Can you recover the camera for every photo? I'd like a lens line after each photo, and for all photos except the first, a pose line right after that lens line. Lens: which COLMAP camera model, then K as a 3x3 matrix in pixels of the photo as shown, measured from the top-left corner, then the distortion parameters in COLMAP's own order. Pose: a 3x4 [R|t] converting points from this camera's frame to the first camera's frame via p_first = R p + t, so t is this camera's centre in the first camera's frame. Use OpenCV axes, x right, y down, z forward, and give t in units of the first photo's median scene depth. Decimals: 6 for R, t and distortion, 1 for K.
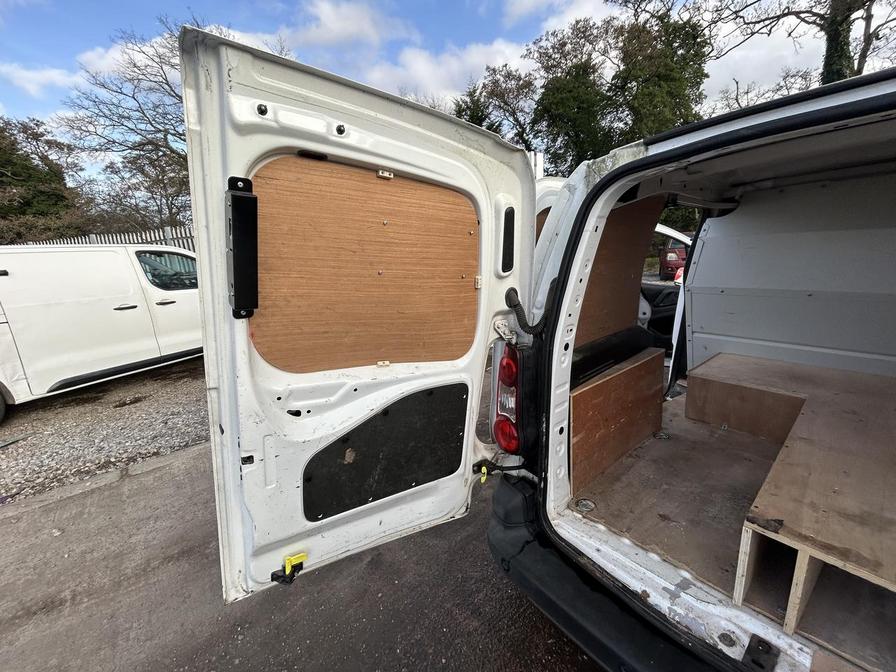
lens RADIAL K [[361.4, 0, 446.8], [0, 361.4, 336.8], [0, 0, 1]] dist [0.000131, -0.000875]
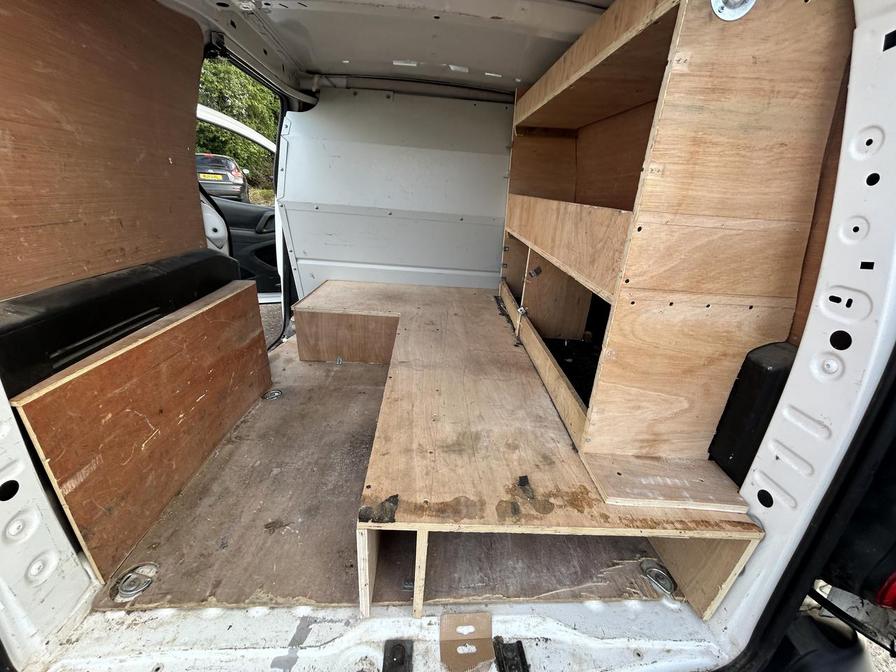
lens RADIAL K [[361.4, 0, 451.8], [0, 361.4, 329.7], [0, 0, 1]] dist [0.000131, -0.000875]
pose [[0.585940, -0.197068, 0.786027, 0.299313], [0.078702, 0.979233, 0.186840, 0.031178], [-0.806524, -0.047615, 0.589281, 0.305342]]
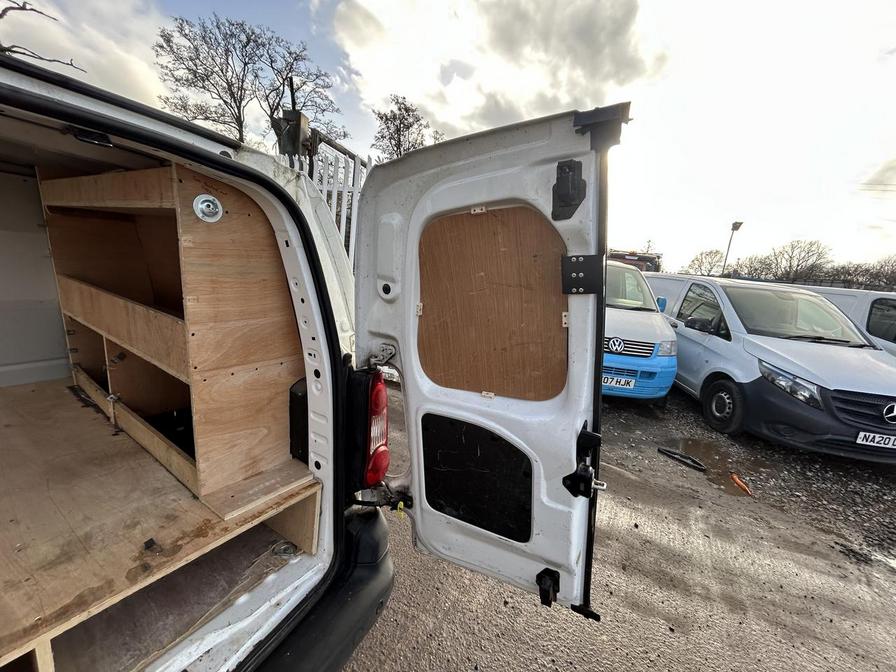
lens RADIAL K [[361.4, 0, 447.4], [0, 361.4, 337.0], [0, 0, 1]] dist [0.000131, -0.000875]
pose [[-0.324299, -0.165384, 0.931385, 0.040597], [0.141968, 0.964937, 0.220773, -0.060848], [-0.935241, 0.203823, -0.289449, 0.147651]]
